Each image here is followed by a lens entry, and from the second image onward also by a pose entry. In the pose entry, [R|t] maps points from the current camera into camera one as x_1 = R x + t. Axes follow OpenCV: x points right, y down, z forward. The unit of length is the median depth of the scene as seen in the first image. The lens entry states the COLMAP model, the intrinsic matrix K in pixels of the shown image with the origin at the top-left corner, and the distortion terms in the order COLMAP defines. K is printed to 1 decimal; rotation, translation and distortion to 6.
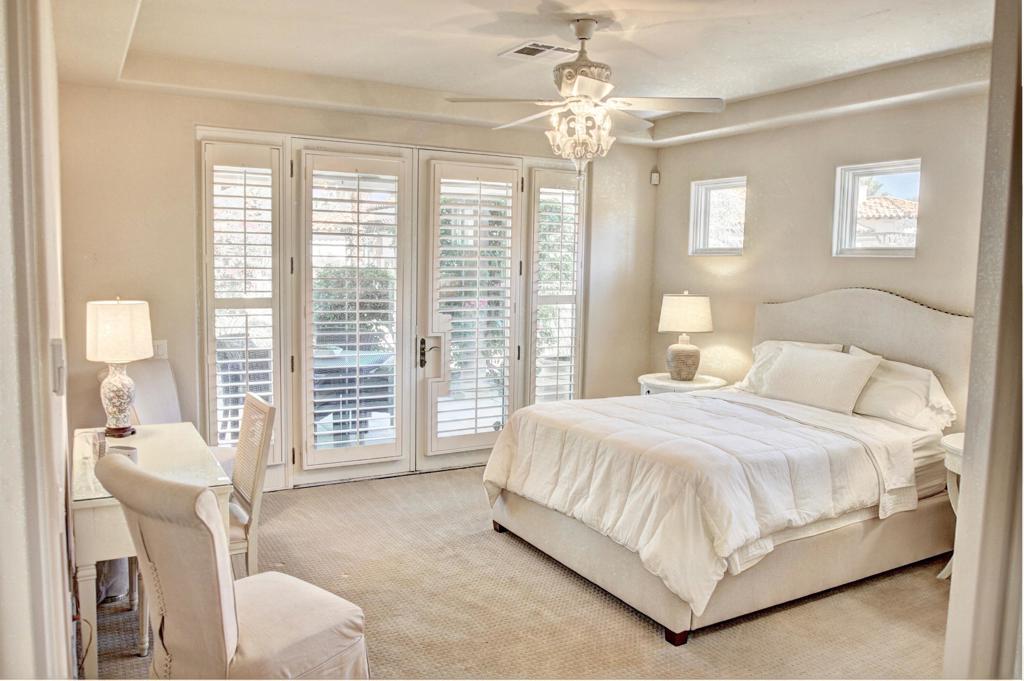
lens RADIAL K [[772.0, 0, 507.5], [0, 772.0, 341.3], [0, 0, 1]] dist [-0.066570, 0.032800]
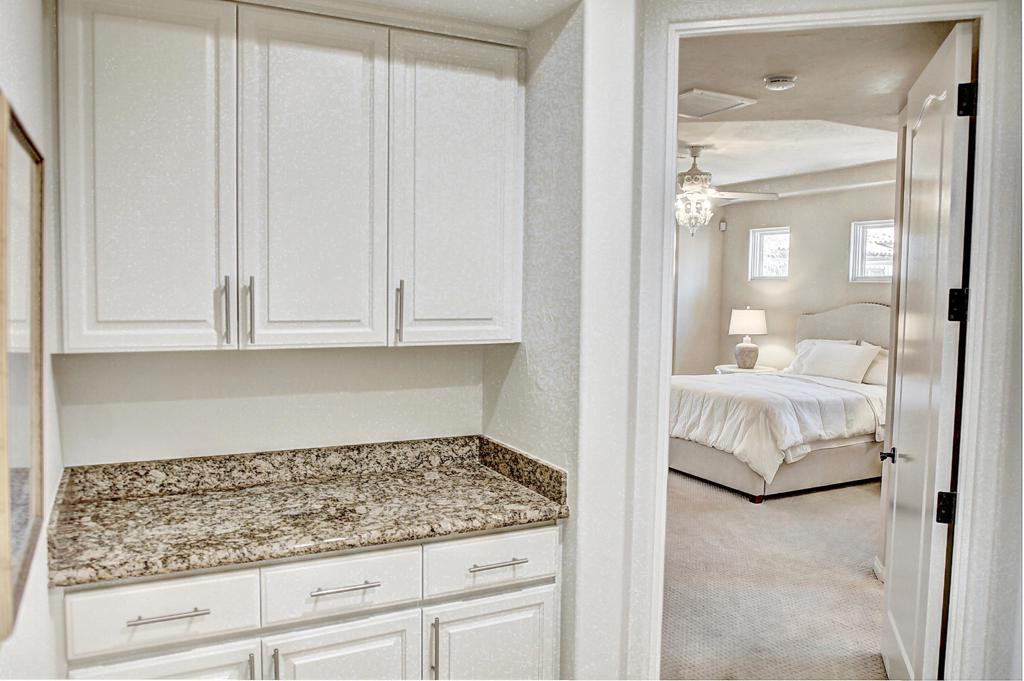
lens RADIAL K [[772.0, 0, 503.9], [0, 772.0, 341.6], [0, 0, 1]] dist [-0.066570, 0.032800]
pose [[0.998789, -0.001910, -0.049172, -0.238928], [0.000437, 0.999551, -0.029959, 0.067594], [0.049207, 0.029901, 0.998341, -0.704431]]
